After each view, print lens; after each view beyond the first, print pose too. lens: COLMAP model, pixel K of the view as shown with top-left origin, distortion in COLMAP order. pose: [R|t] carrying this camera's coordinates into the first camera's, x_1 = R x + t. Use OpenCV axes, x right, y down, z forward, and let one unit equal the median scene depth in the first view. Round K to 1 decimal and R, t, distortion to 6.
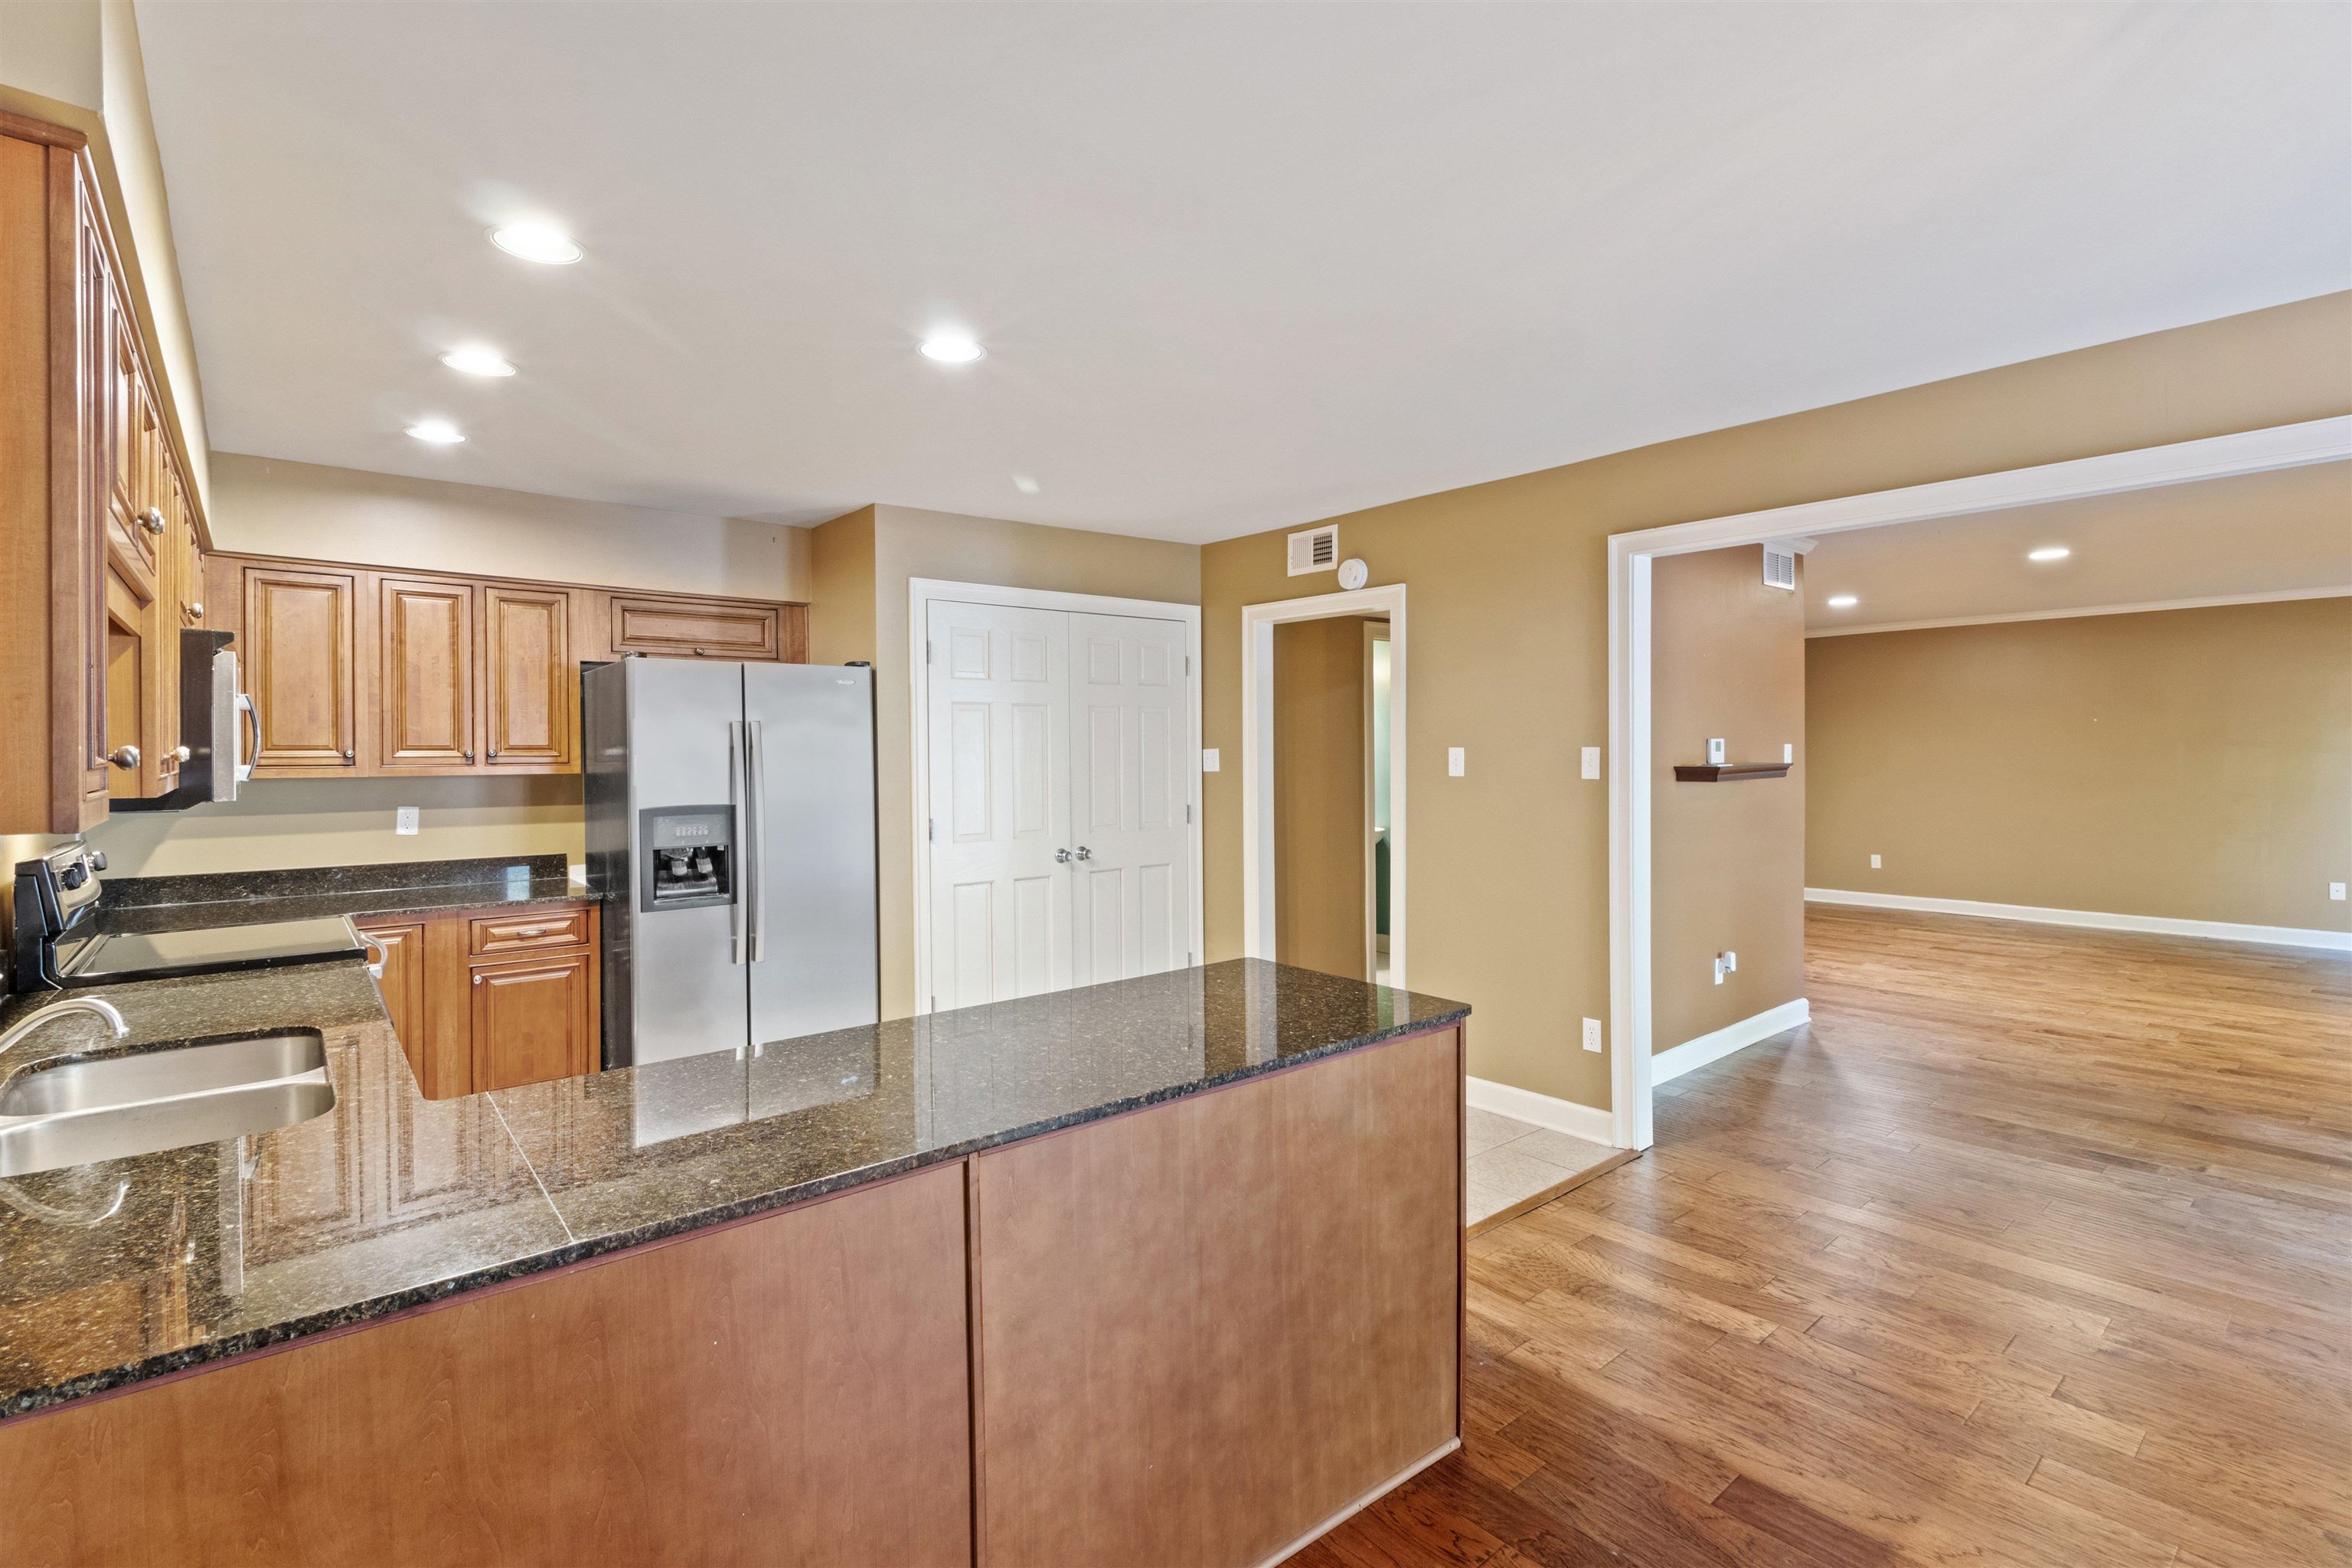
lens RADIAL K [[1088.6, 0, 1169.2], [0, 1088.6, 750.9], [0, 0, 1]] dist [-0.000333, -0.000070]
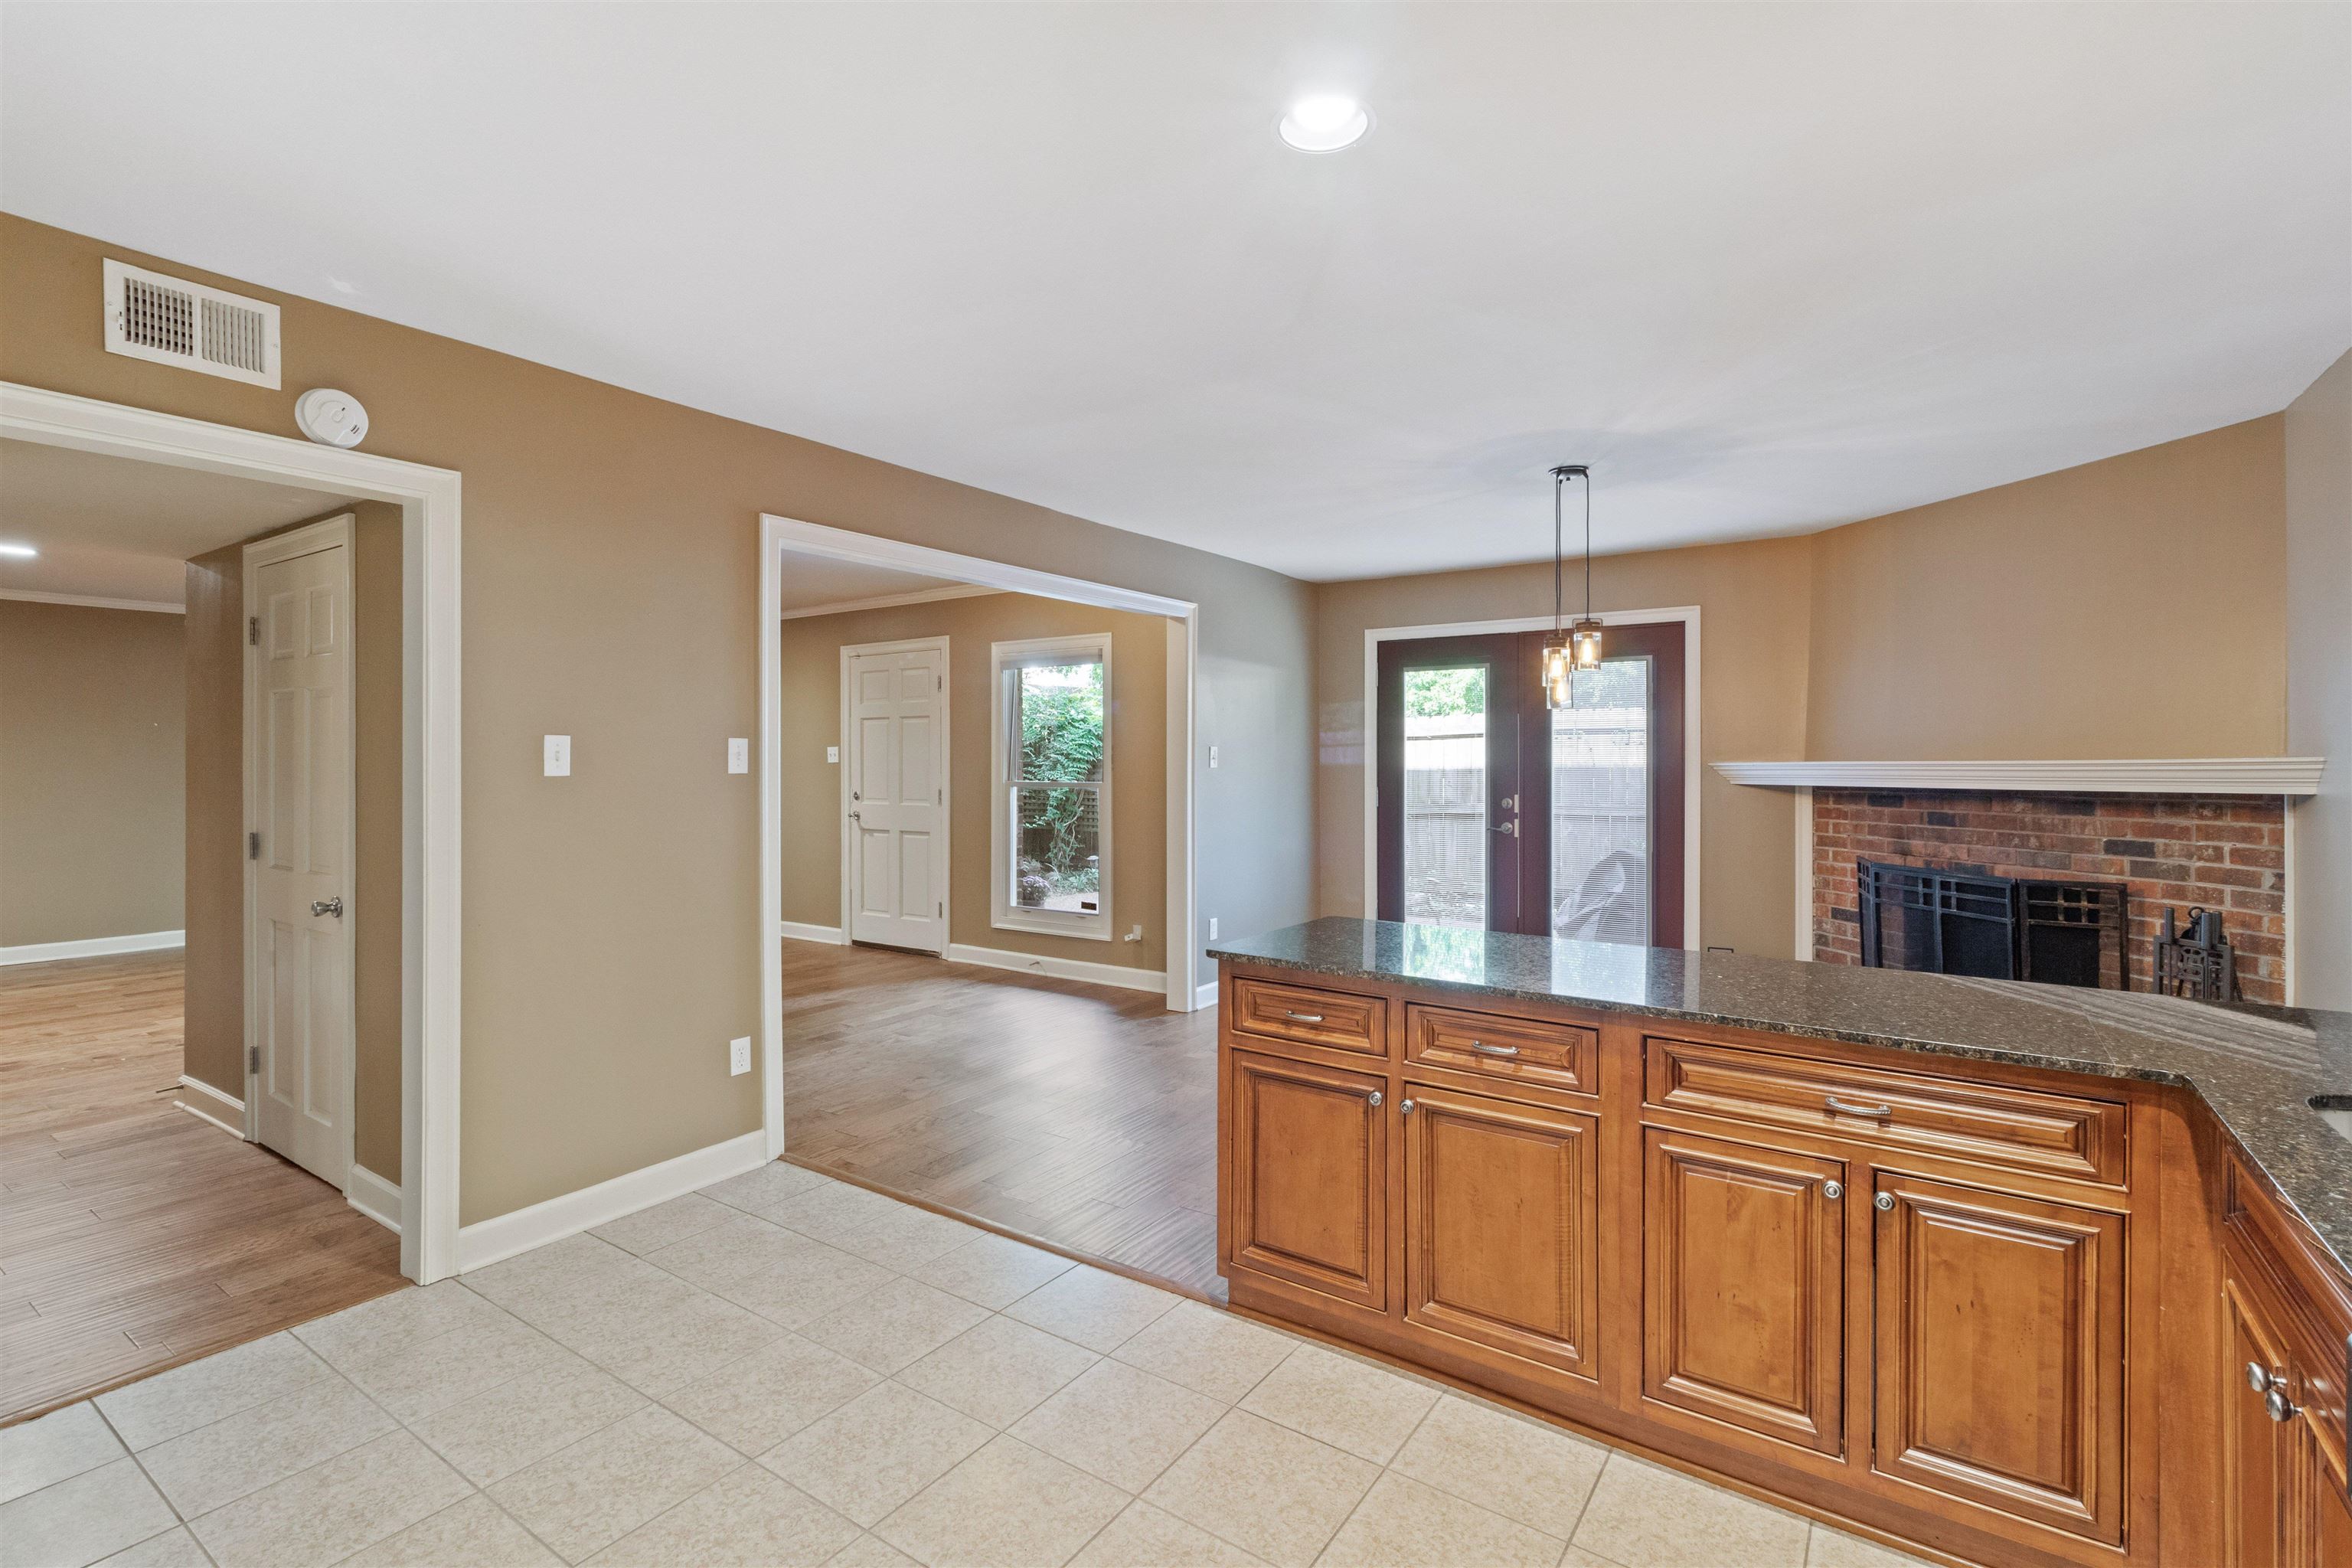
lens RADIAL K [[1086.0, 0, 1168.0], [0, 1086.0, 762.3], [0, 0, 1]] dist [-0.000639, 0.000732]
pose [[-0.270013, 0.002206, 0.962854, -0.532258], [0.006607, 0.999978, -0.000439, 0.018141], [-0.962834, 0.006243, -0.270021, 0.829022]]
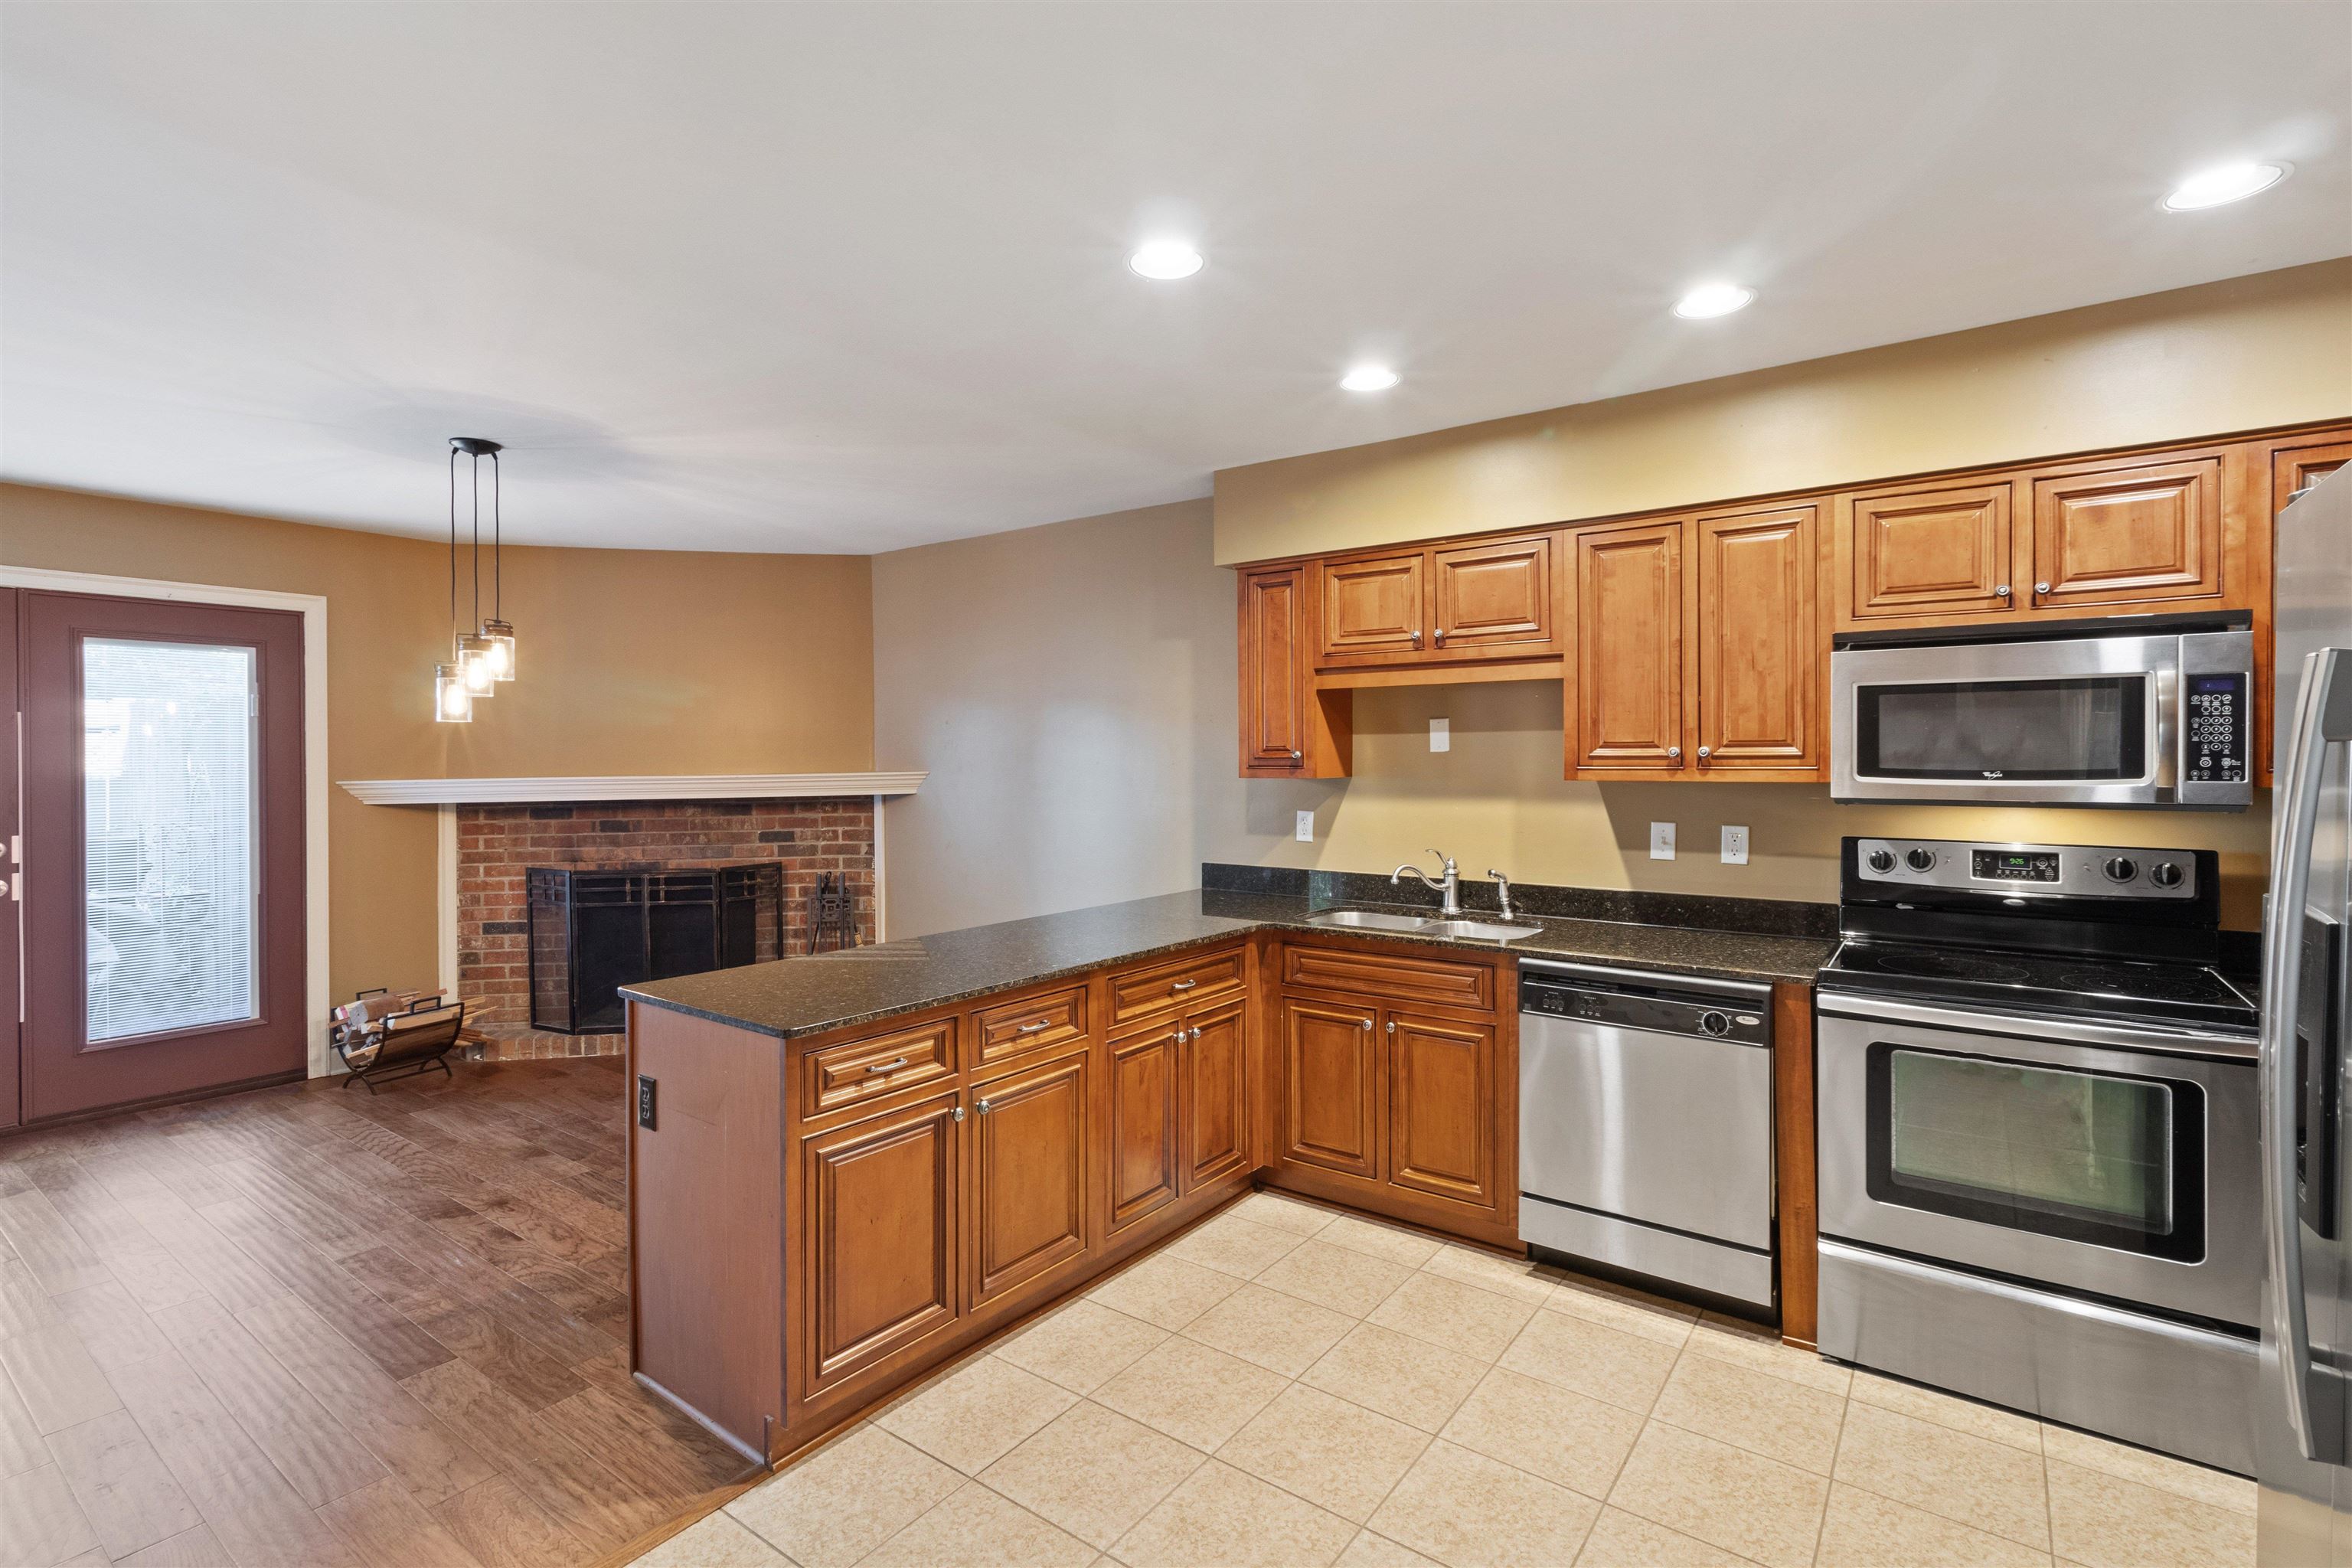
lens RADIAL K [[1086.0, 0, 1168.0], [0, 1086.0, 762.3], [0, 0, 1]] dist [-0.000639, 0.000732]
pose [[-0.970335, 0.010666, -0.241530, -0.001552], [0.008460, 0.999913, 0.010169, -0.001673], [0.241618, 0.007824, -0.970340, 1.159923]]
